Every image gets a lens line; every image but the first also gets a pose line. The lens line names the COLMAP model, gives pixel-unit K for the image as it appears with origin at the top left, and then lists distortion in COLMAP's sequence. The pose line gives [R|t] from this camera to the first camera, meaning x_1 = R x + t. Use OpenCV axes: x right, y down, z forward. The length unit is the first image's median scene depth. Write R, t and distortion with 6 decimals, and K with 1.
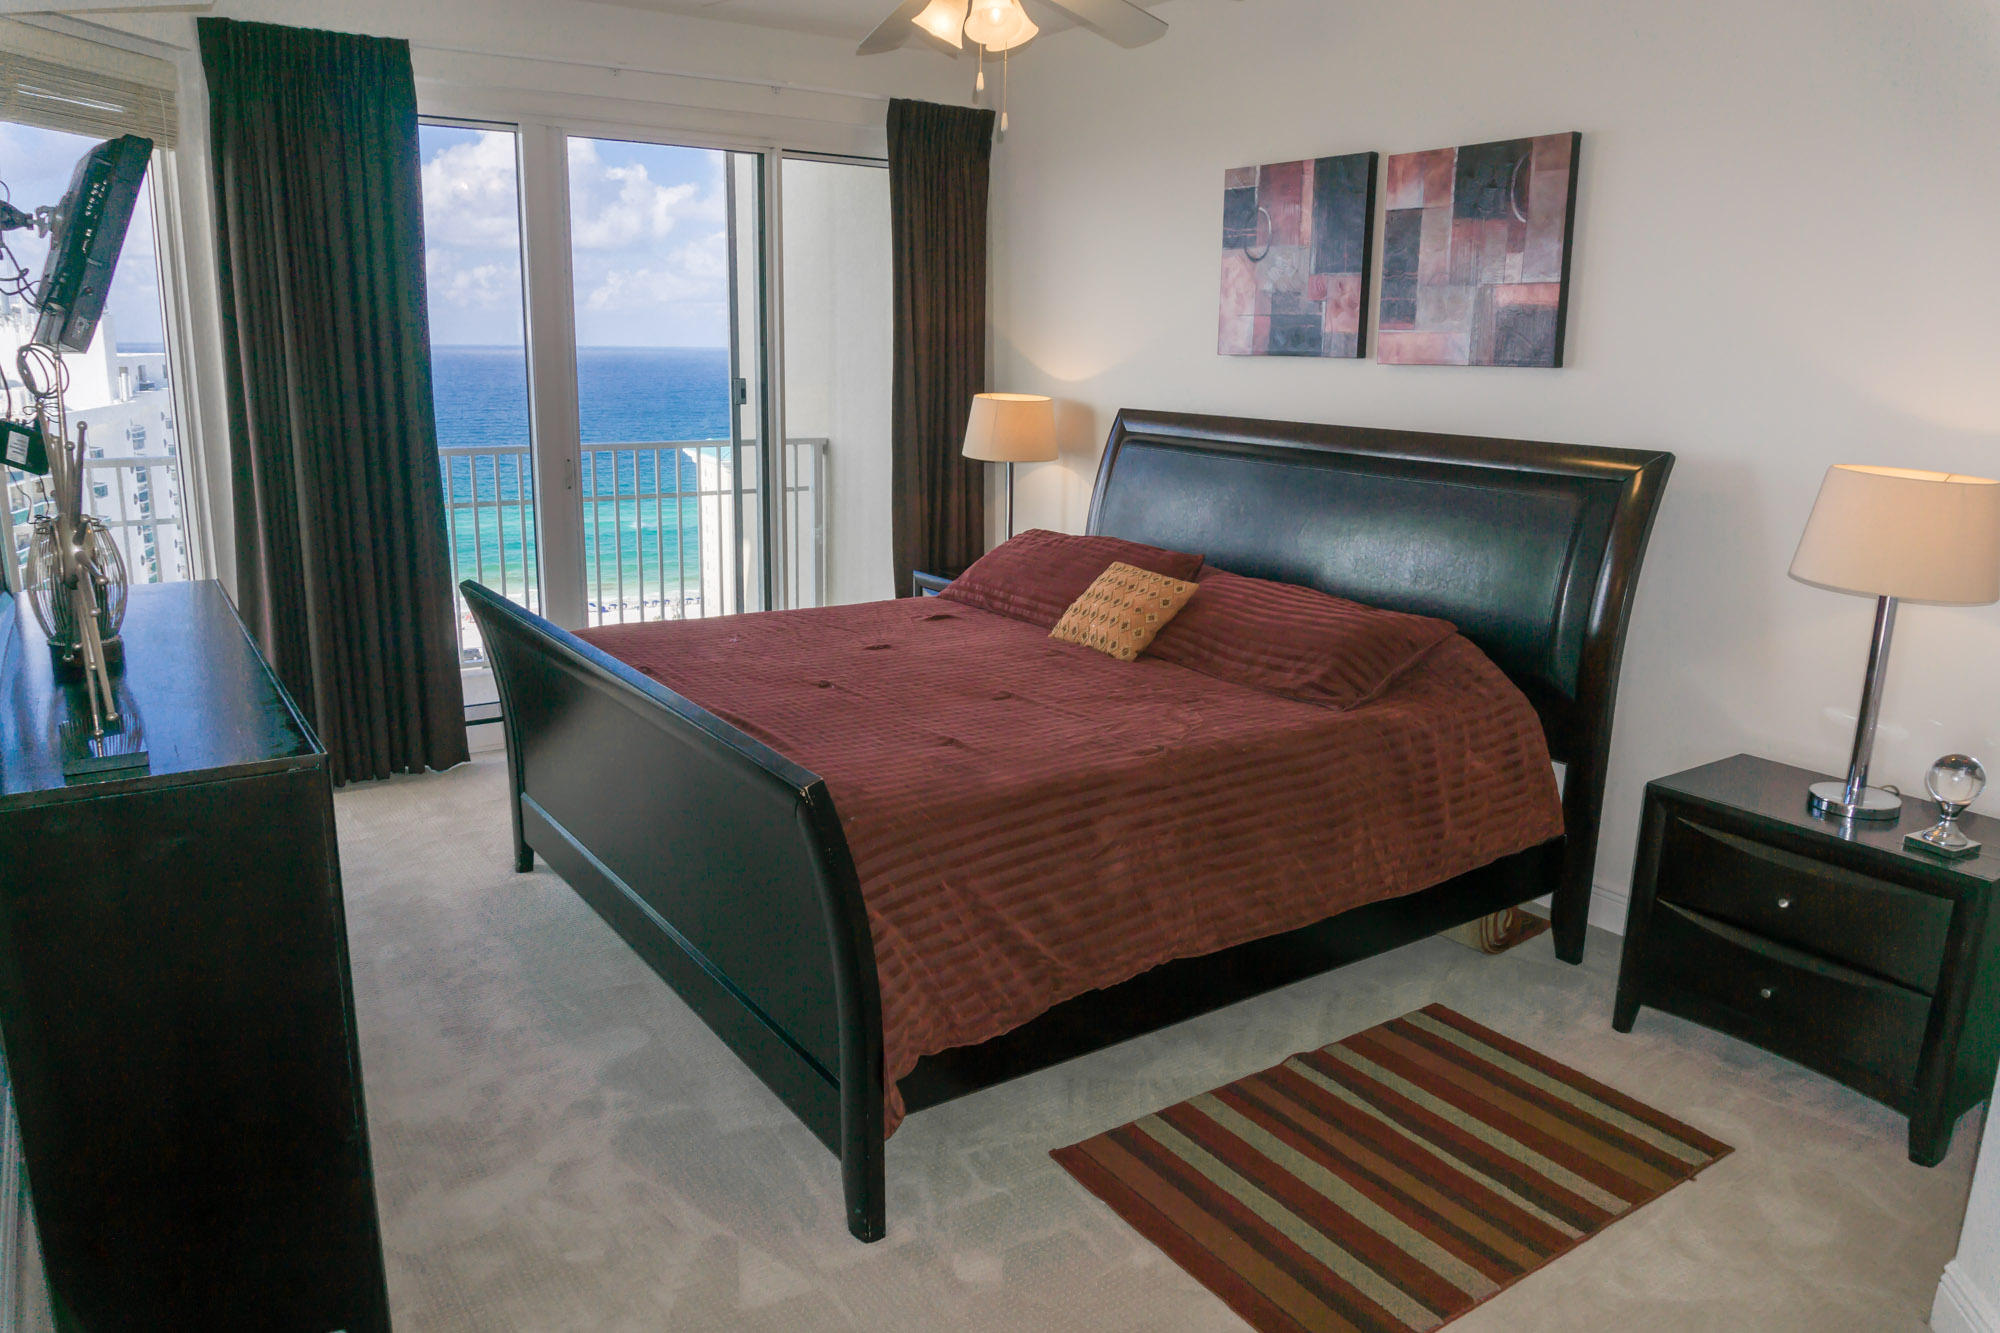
lens RADIAL K [[1374.8, 0, 1015.4], [0, 1374.8, 648.3], [0, 0, 1]] dist [-0.049952, 0.020033]
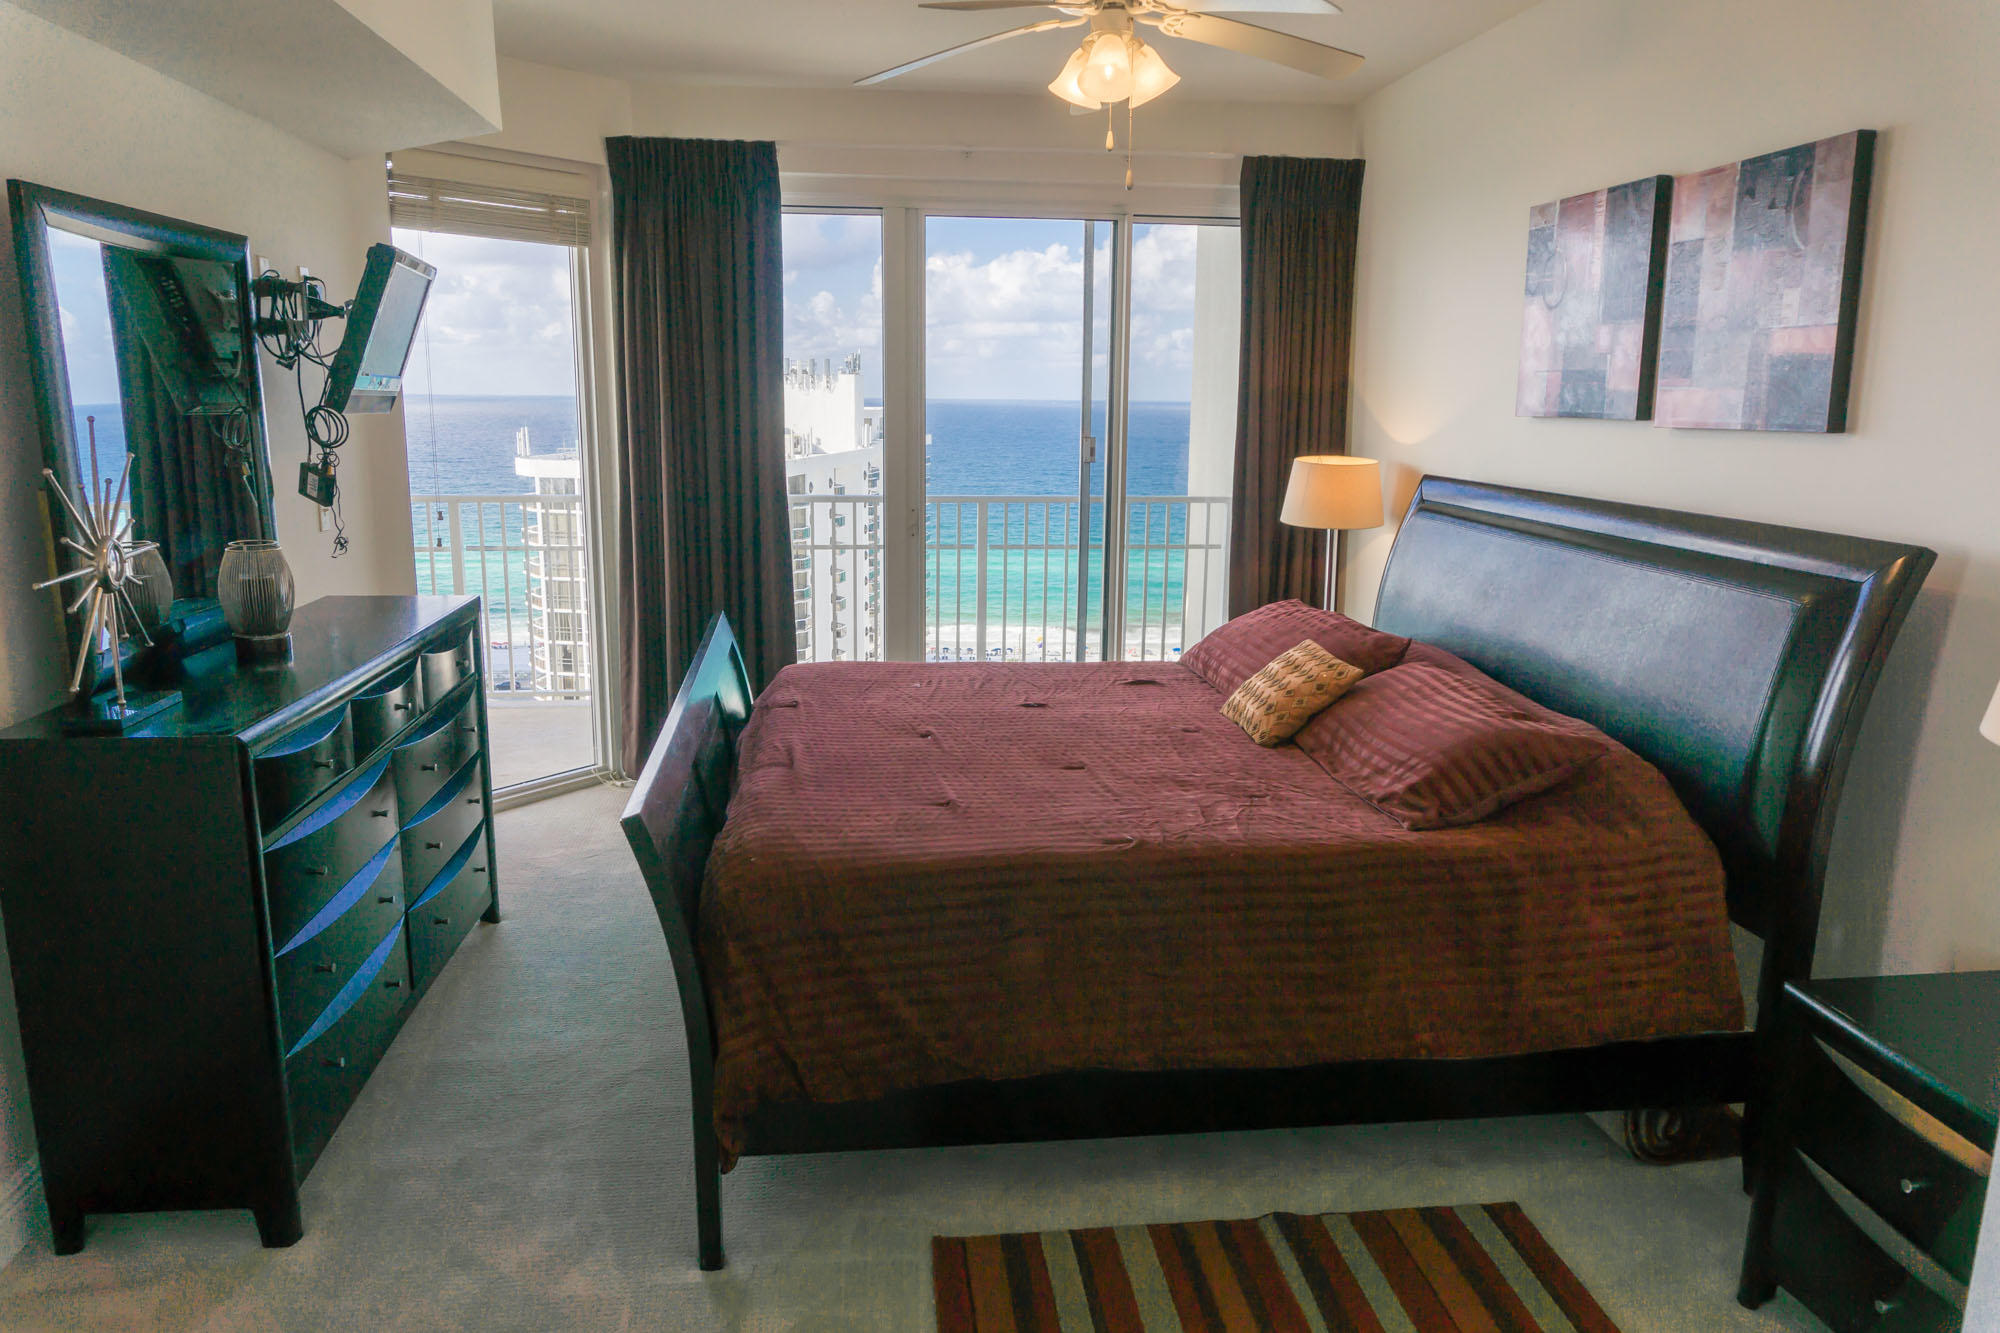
lens RADIAL K [[1342.3, 0, 988.7], [0, 1342.3, 651.7], [0, 0, 1]] dist [-0.017175, -0.002071]
pose [[0.884722, 0.081327, -0.458970, 0.325963], [-0.097115, 0.995214, -0.010853, -0.026294], [0.455891, 0.054174, 0.888385, 0.110188]]
